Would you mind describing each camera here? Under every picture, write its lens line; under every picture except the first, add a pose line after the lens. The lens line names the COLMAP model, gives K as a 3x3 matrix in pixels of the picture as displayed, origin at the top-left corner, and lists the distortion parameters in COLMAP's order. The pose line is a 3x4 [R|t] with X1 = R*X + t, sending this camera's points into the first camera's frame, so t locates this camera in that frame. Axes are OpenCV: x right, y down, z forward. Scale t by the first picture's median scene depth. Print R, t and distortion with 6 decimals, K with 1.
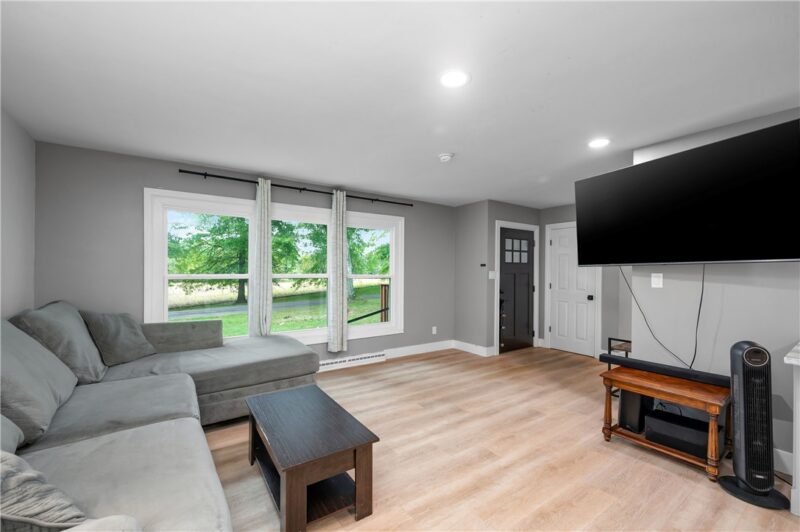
lens RADIAL K [[334.3, 0, 395.9], [0, 334.3, 267.8], [0, 0, 1]] dist [0.000595, 0.000080]
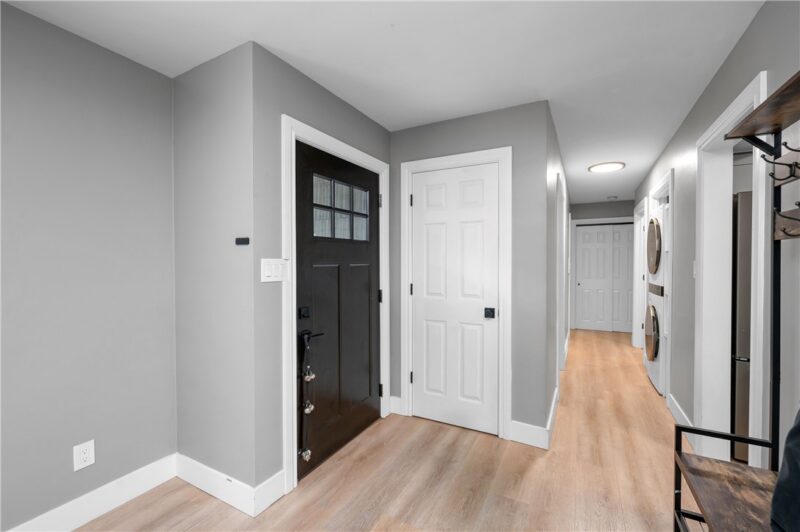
lens RADIAL K [[334.3, 0, 395.9], [0, 334.3, 267.8], [0, 0, 1]] dist [0.000595, 0.000080]
pose [[0.897744, -0.018736, 0.440119, 0.248661], [0.009129, 0.999672, 0.023935, 0.012091], [-0.440423, -0.017470, 0.897621, 0.626262]]
